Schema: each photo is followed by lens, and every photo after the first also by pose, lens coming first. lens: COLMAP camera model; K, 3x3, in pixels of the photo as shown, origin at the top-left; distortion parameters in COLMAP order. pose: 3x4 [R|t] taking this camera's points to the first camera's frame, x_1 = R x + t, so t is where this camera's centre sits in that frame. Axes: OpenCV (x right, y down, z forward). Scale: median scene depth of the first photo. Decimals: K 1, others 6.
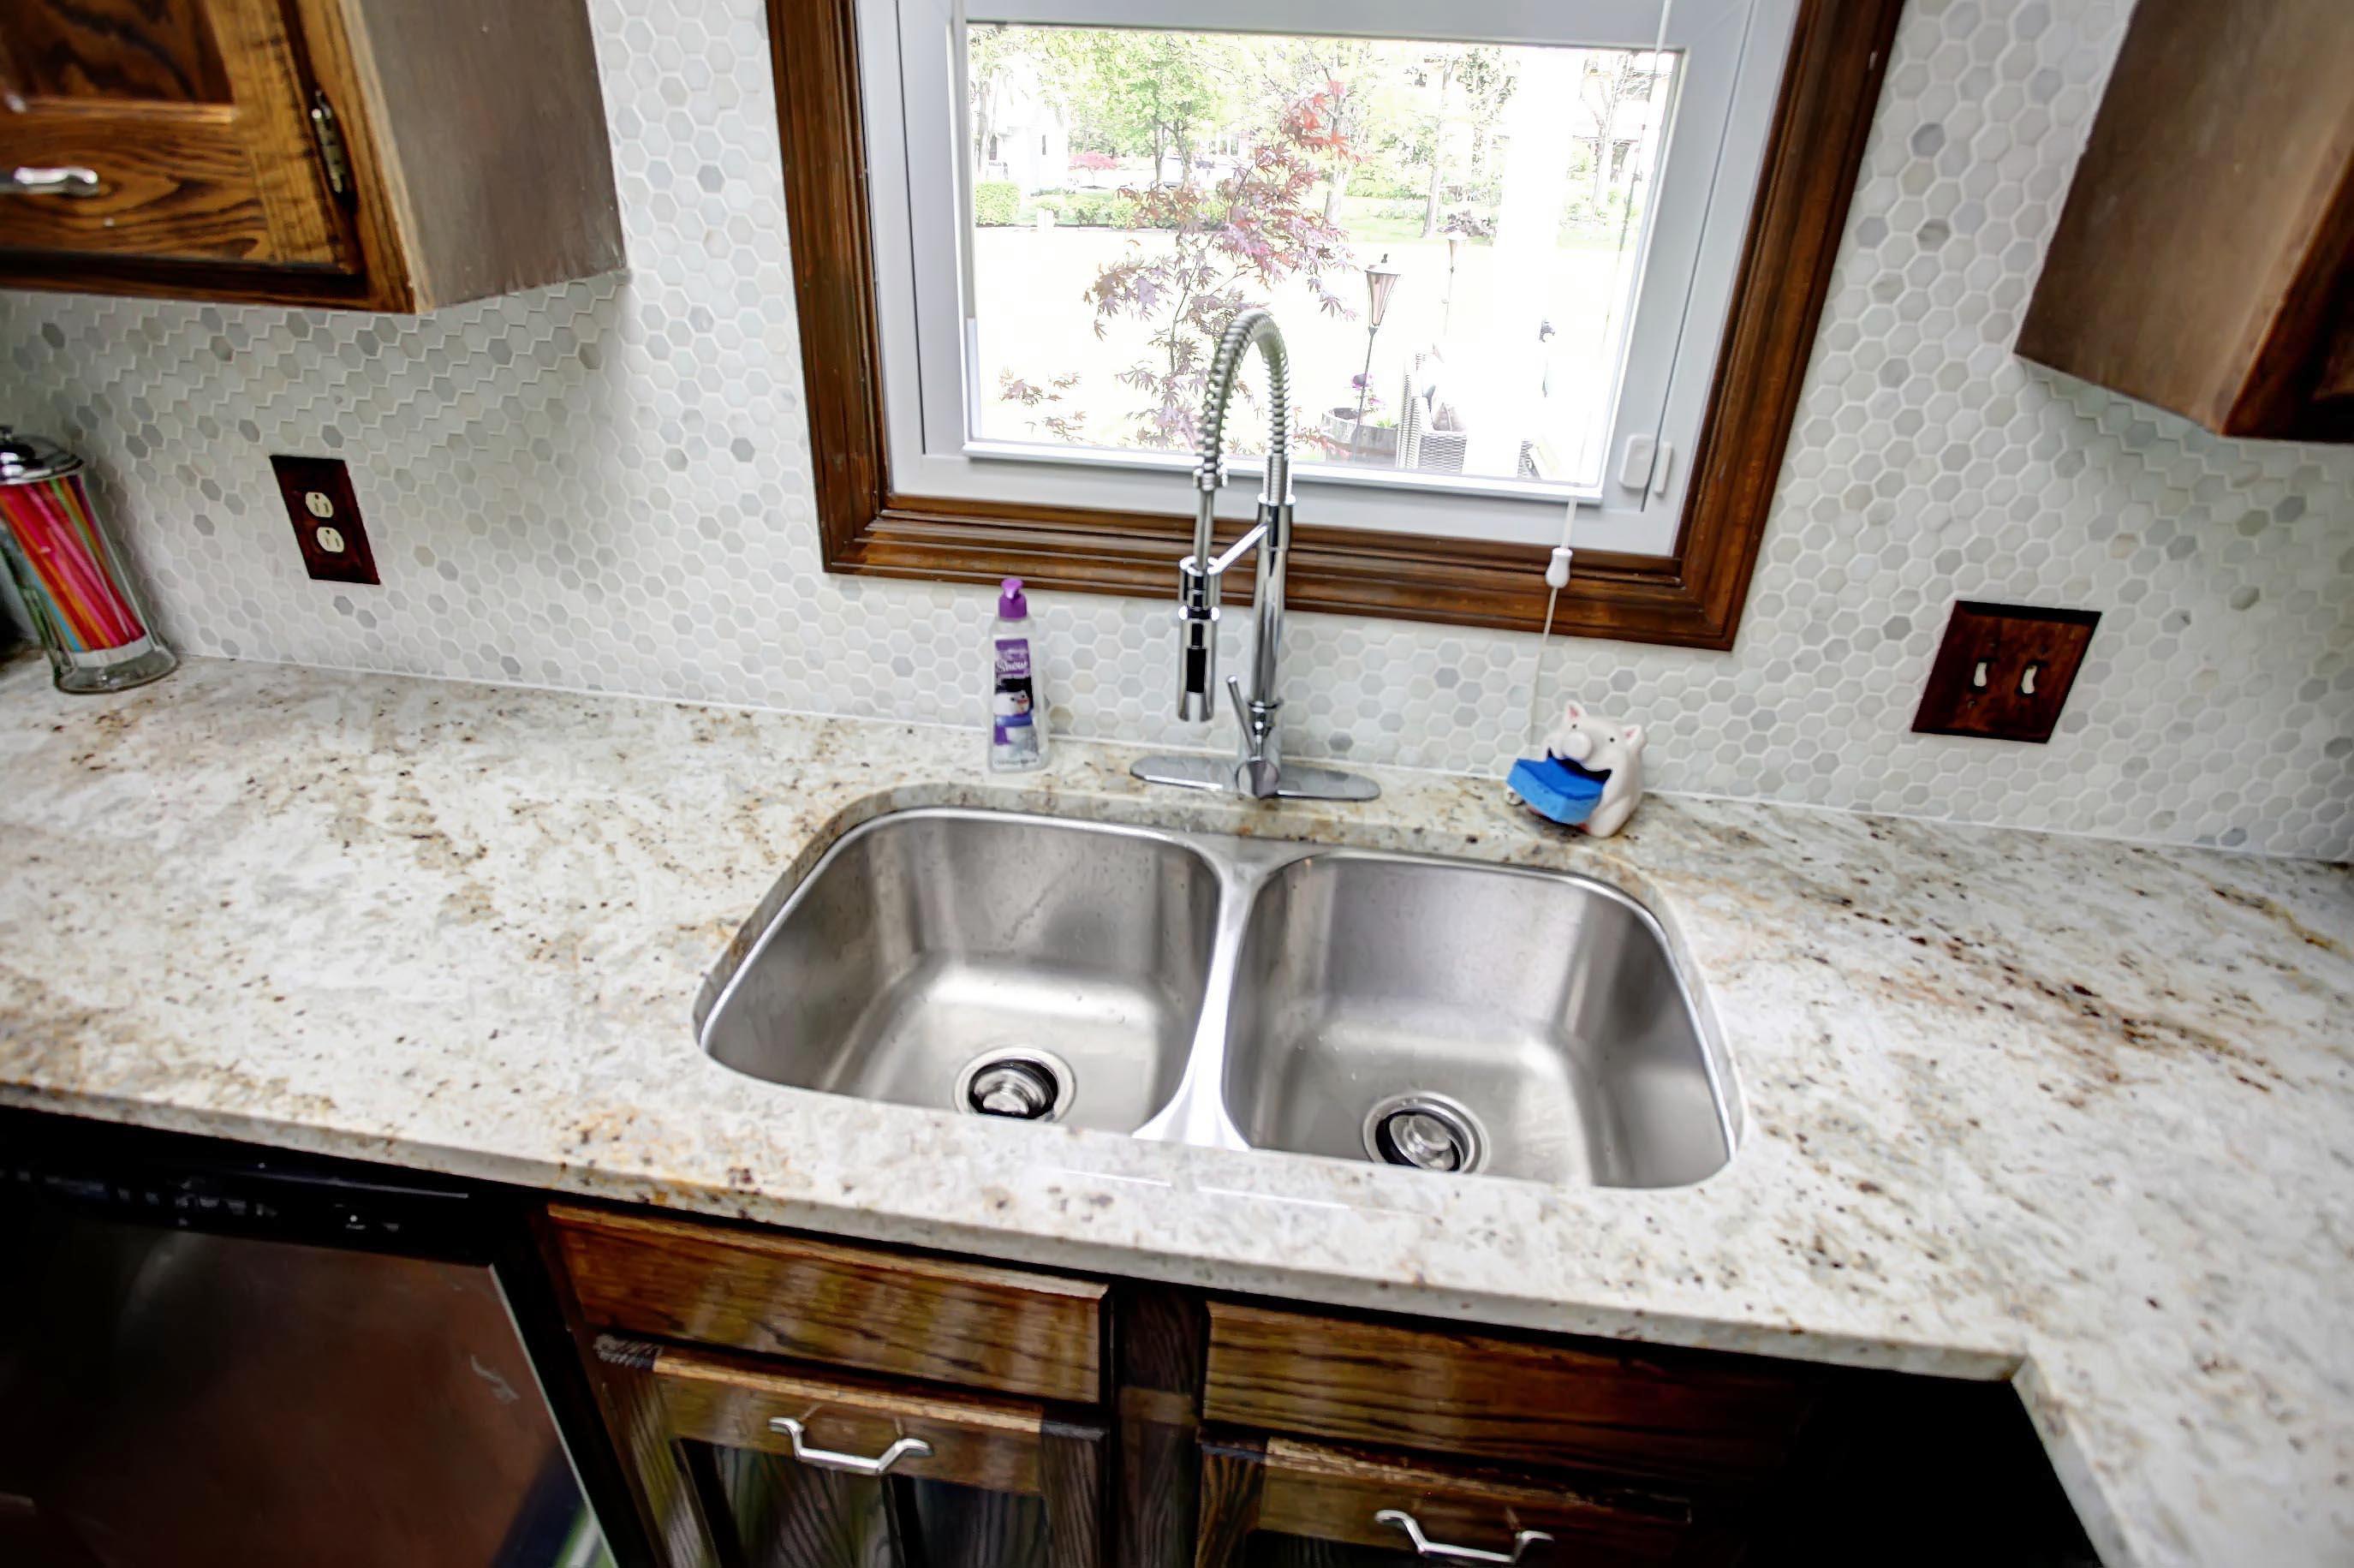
lens RADIAL K [[1198.4, 0, 1185.6], [0, 1198.4, 786.5], [0, 0, 1]] dist [-0.065812, 0.030250]
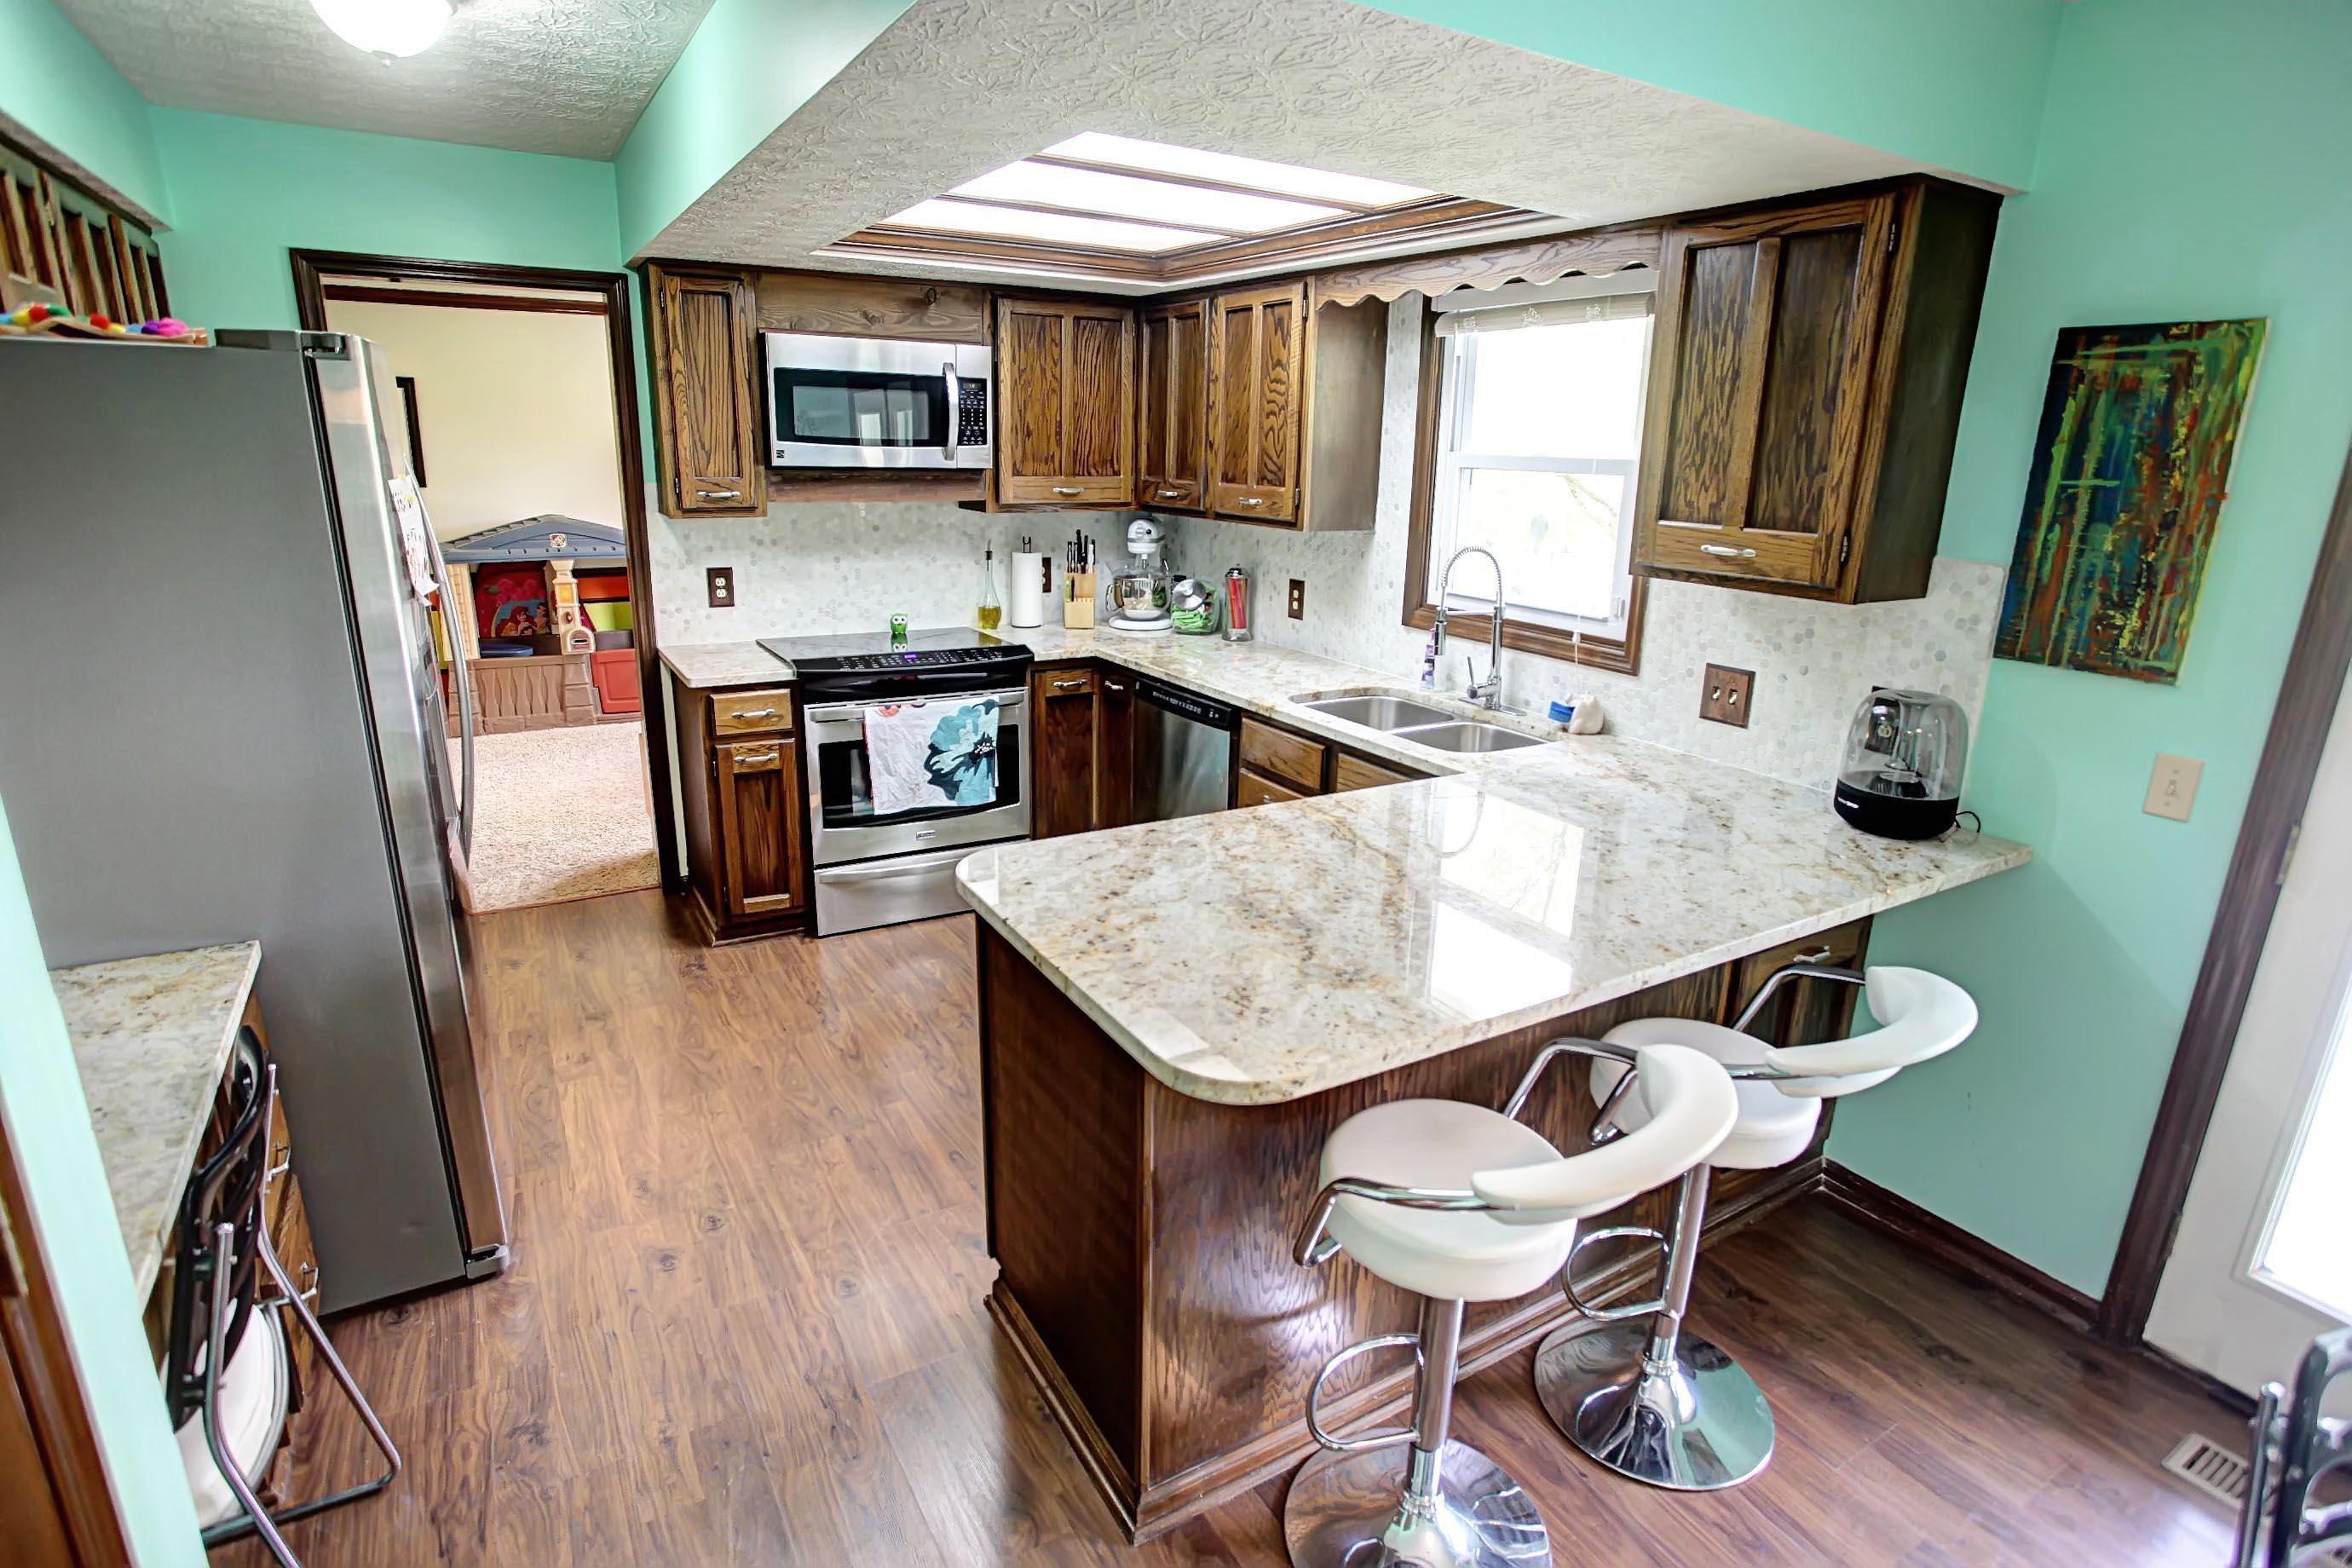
lens RADIAL K [[1197.4, 0, 1177.2], [0, 1197.4, 777.4], [0, 0, 1]] dist [-0.065812, 0.030250]
pose [[0.618786, 0.188373, -0.762640, 1.858097], [-0.387922, 0.917469, -0.088134, 0.714241], [0.683096, 0.350381, 0.640791, -1.307400]]
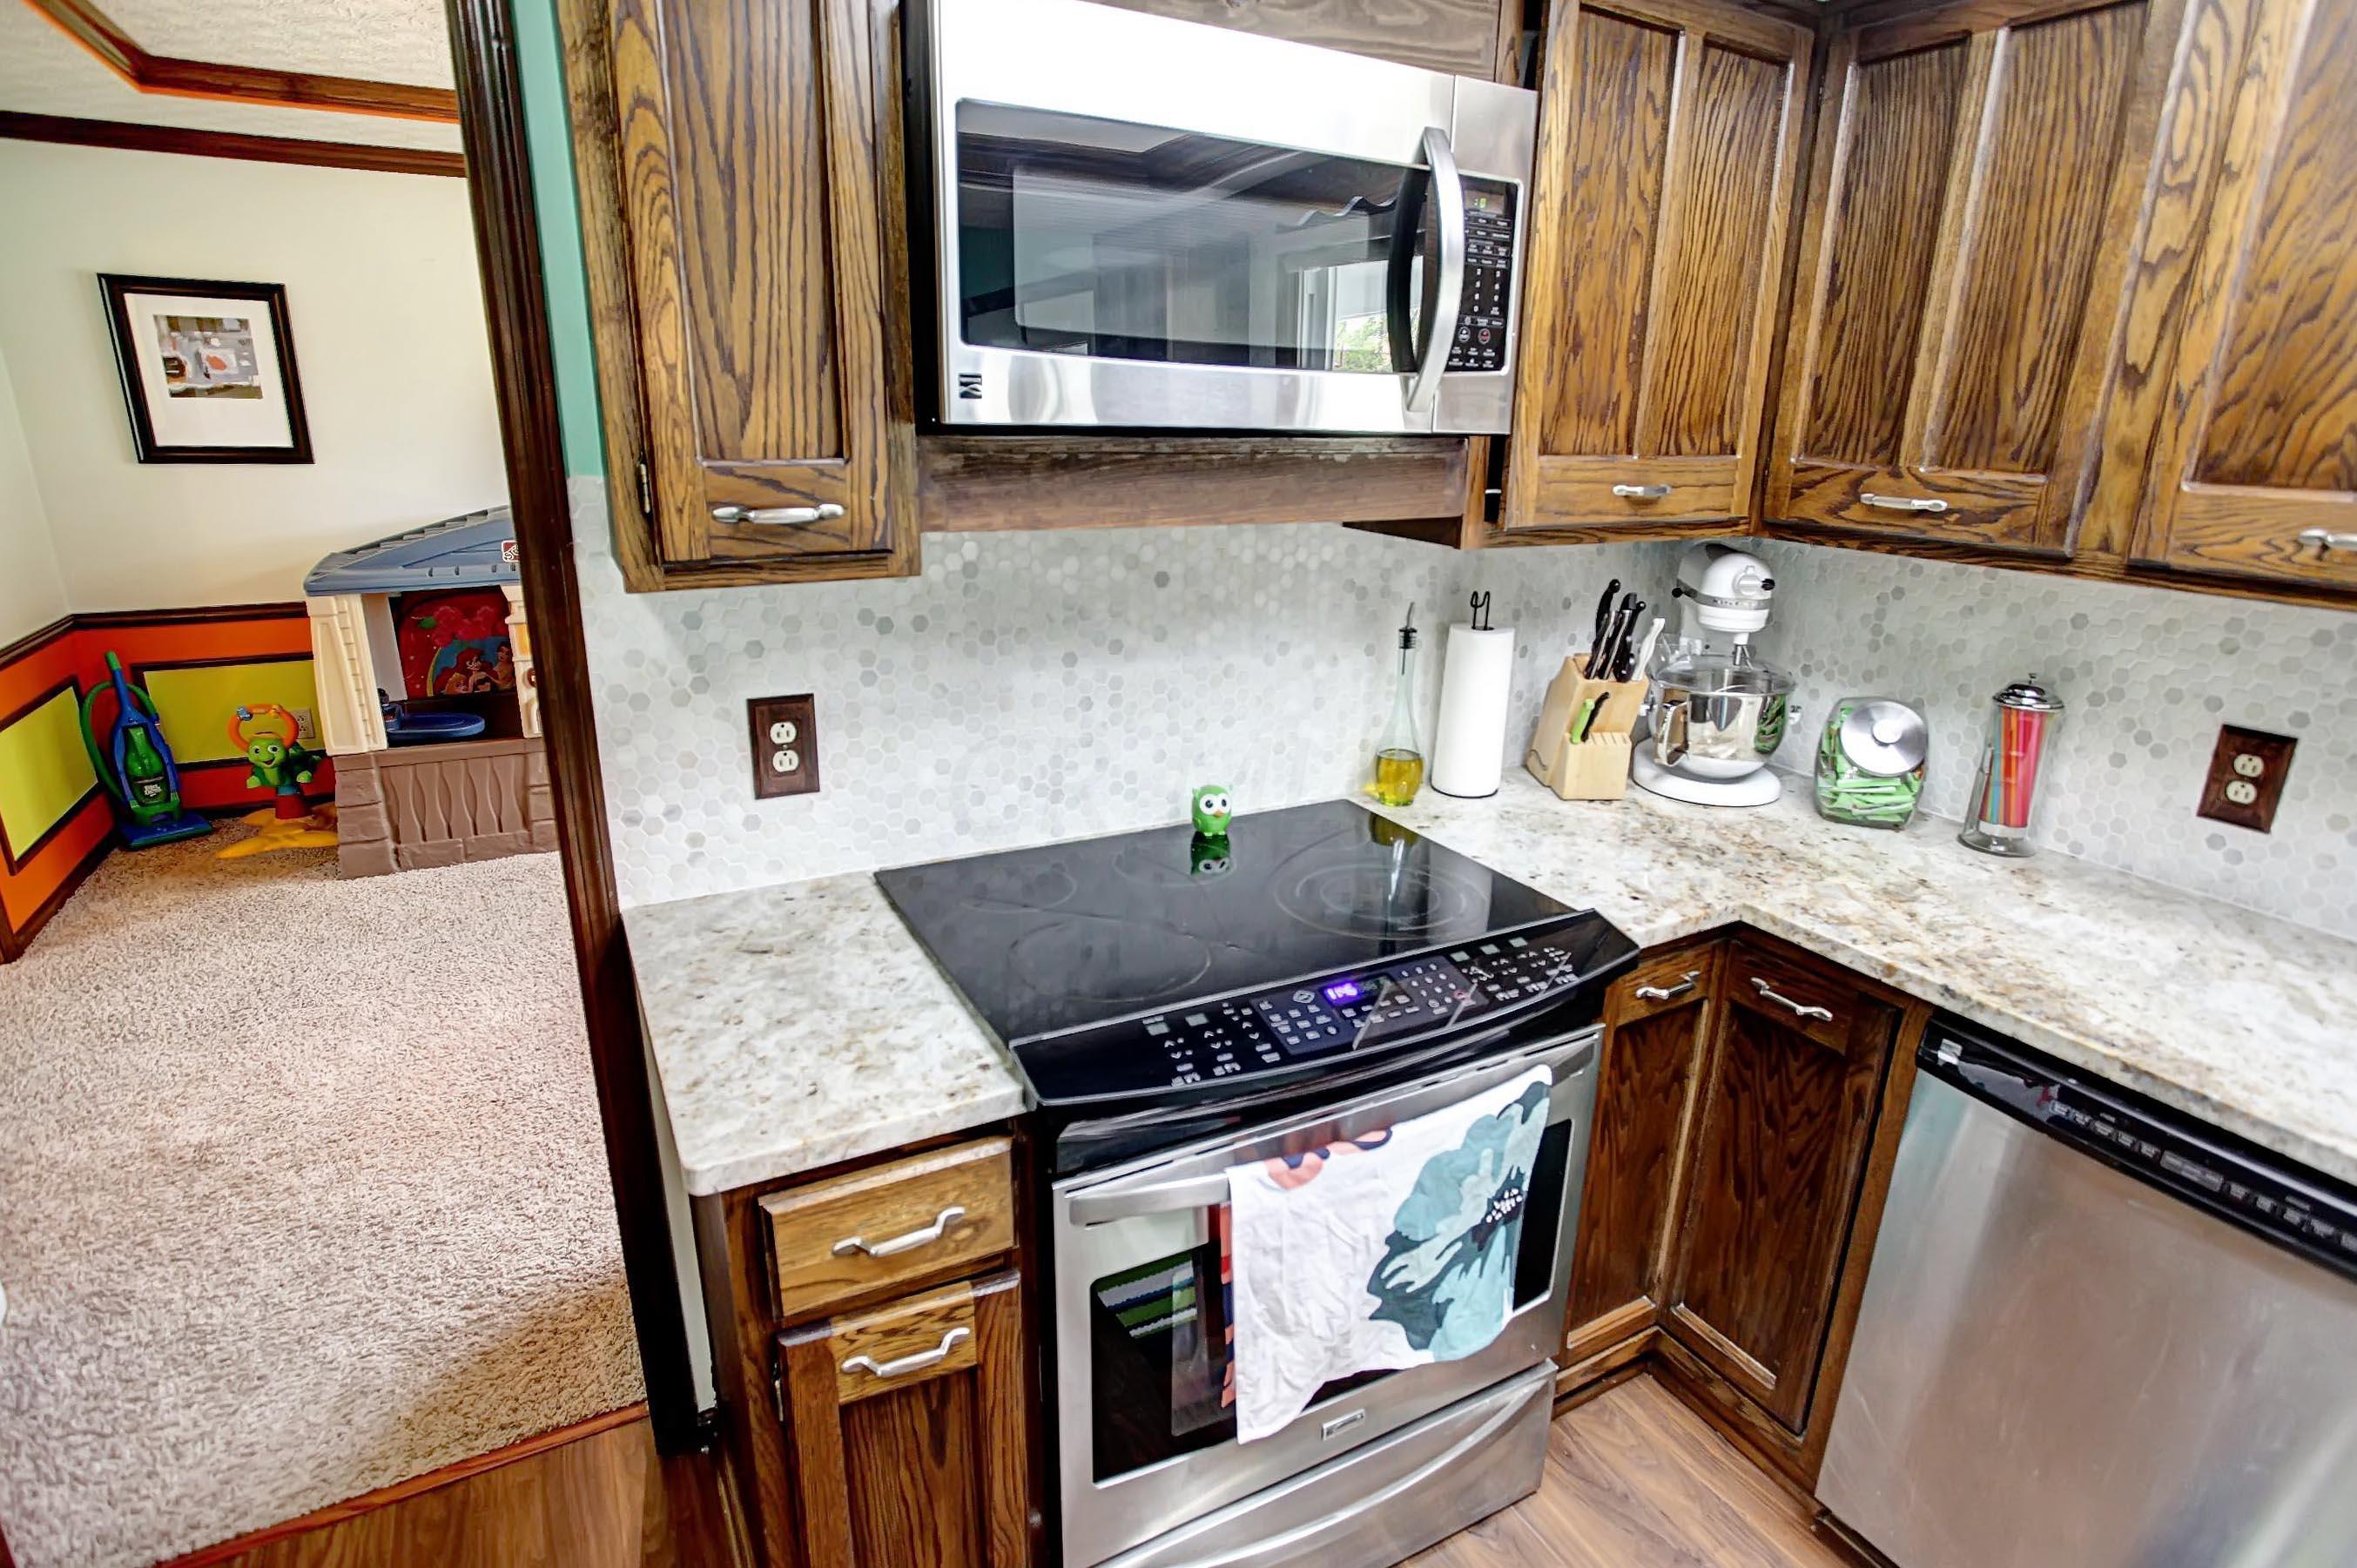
lens RADIAL K [[1199.9, 0, 1189.0], [0, 1199.9, 781.2], [0, 0, 1]] dist [-0.065812, 0.030250]
pose [[0.591932, 0.217413, -0.776111, -0.477143], [-0.395883, 0.917197, -0.045001, 0.321892], [0.702064, 0.333887, 0.628988, -0.680825]]
